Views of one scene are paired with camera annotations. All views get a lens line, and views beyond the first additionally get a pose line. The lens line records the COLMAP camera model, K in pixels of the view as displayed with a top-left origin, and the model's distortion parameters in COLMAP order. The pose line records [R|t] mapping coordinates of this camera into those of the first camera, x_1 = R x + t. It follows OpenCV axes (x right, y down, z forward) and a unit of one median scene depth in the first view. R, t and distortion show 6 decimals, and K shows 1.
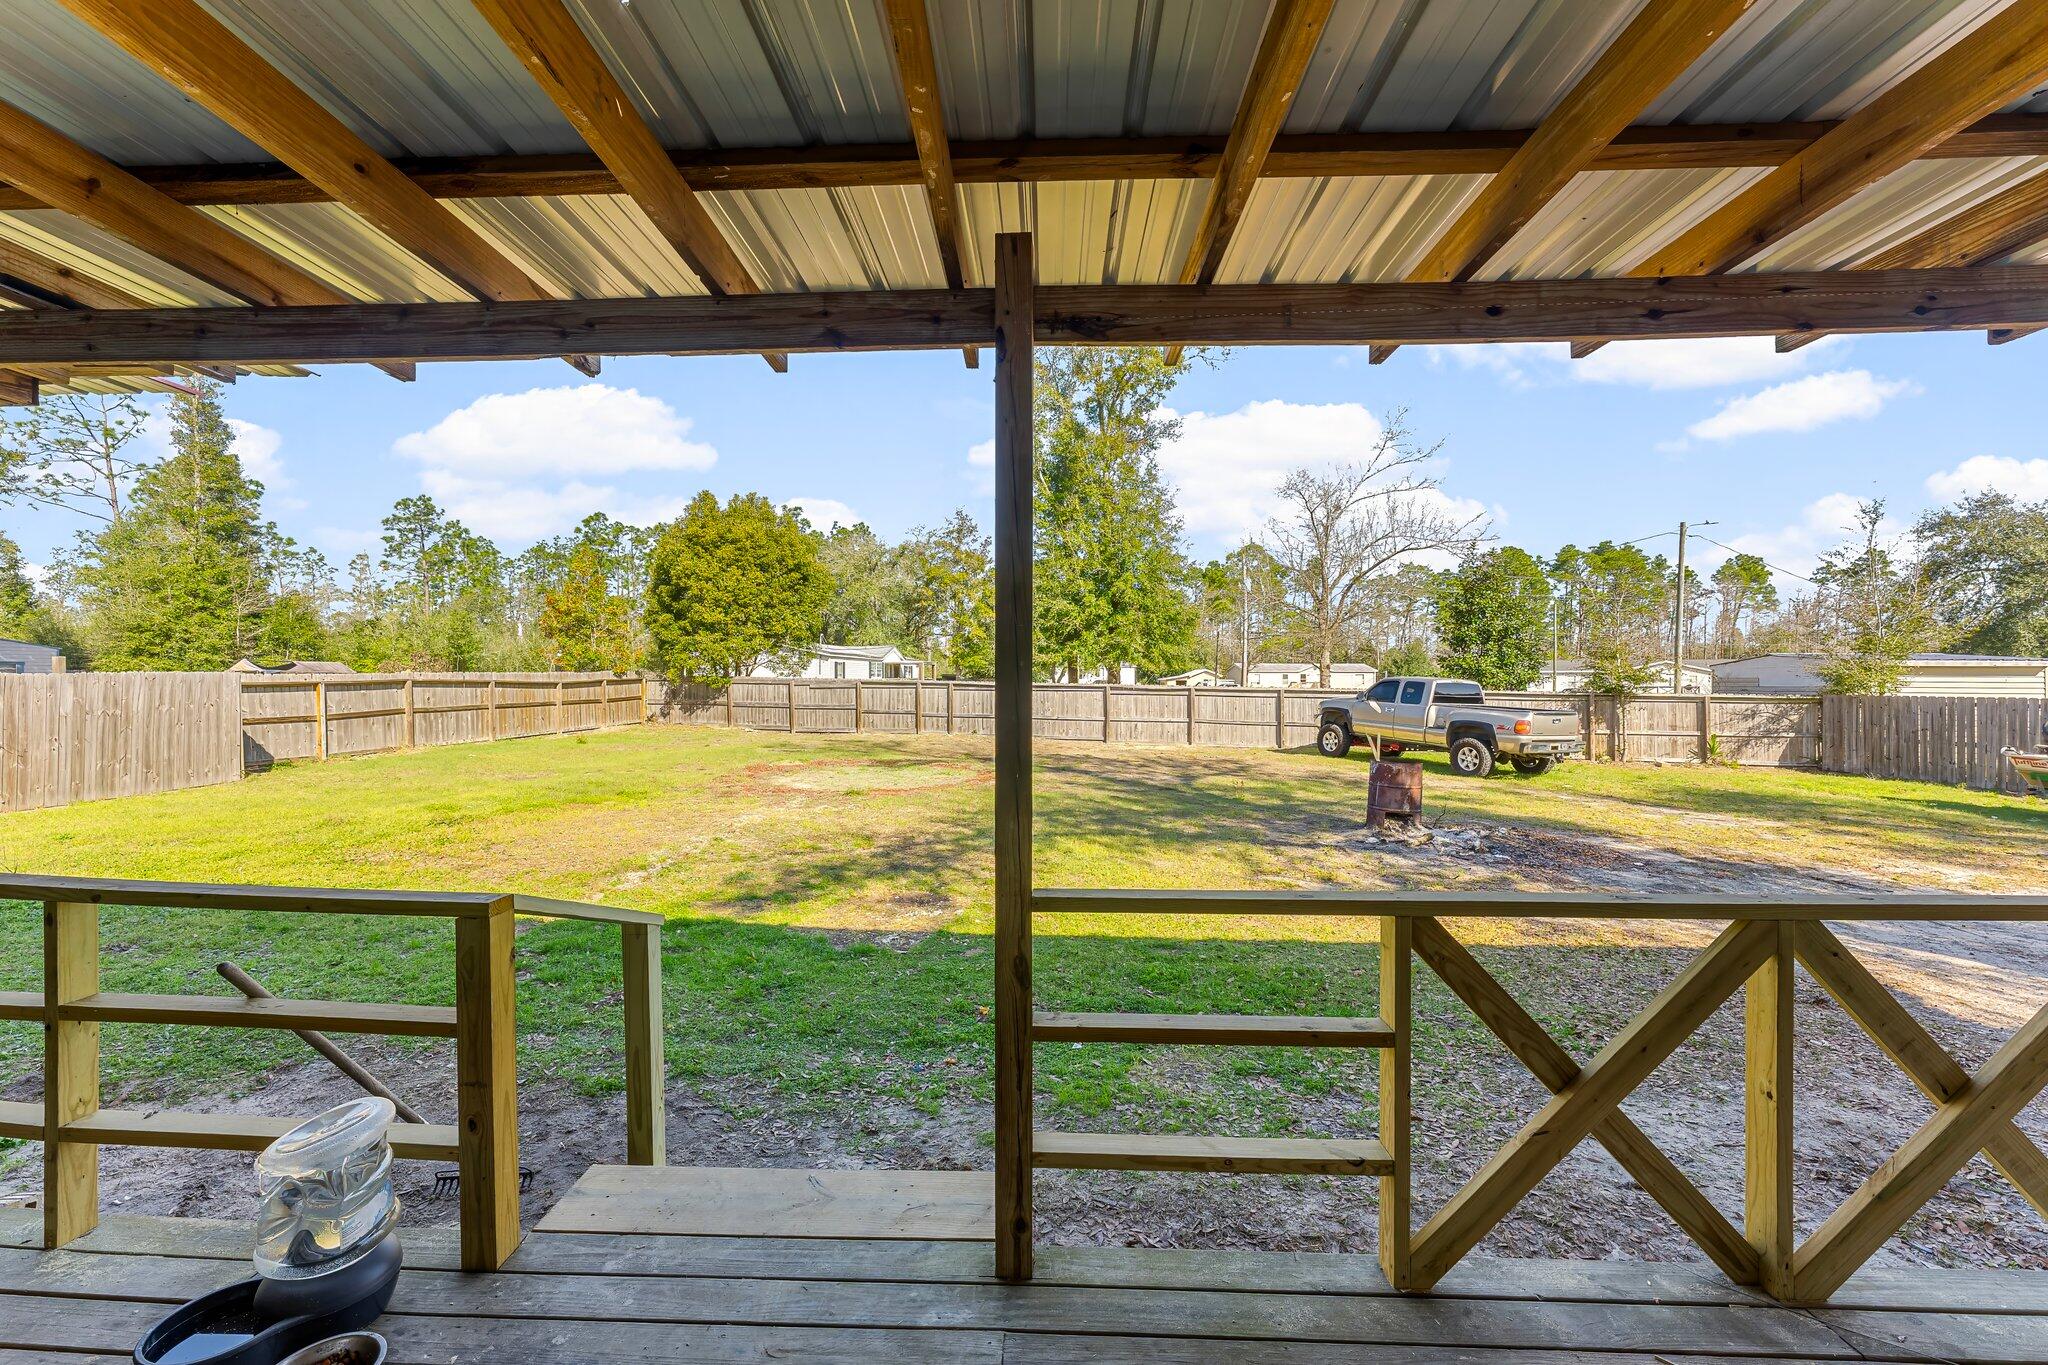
lens RADIAL K [[816.2, 0, 1018.6], [0, 816.2, 678.8], [0, 0, 1]] dist [0.000107, -0.000172]
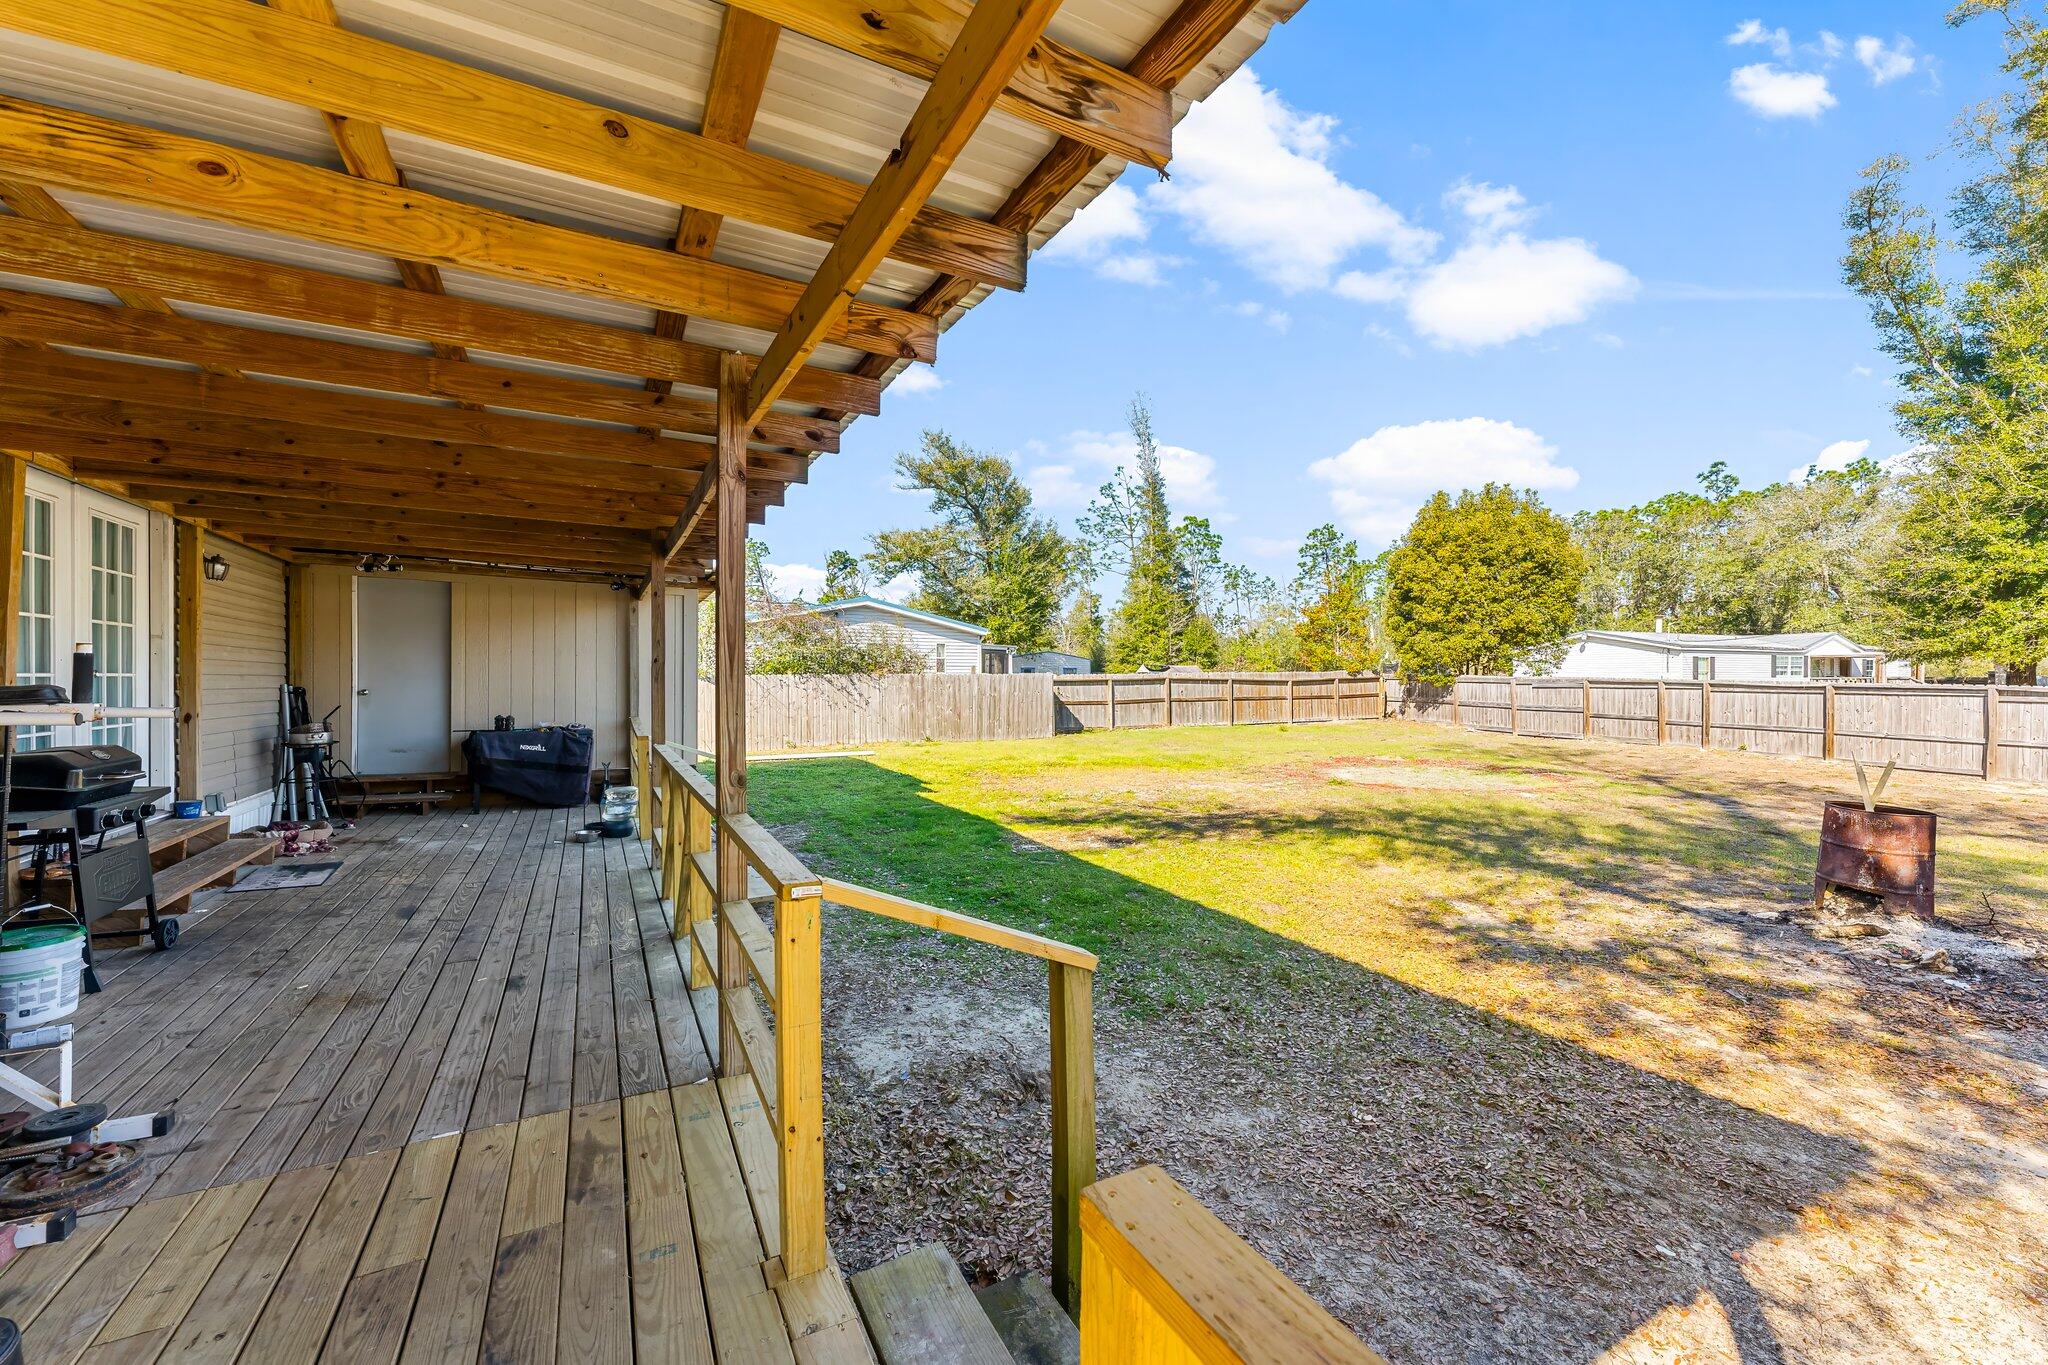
lens RADIAL K [[816.2, 0, 1018.6], [0, 816.2, 678.8], [0, 0, 1]] dist [0.000107, -0.000172]
pose [[0.501712, 0.000686, -0.865035, 0.244704], [-0.000728, 1.000000, 0.000372, 0.001542], [0.865034, 0.000443, 0.501712, 0.047558]]
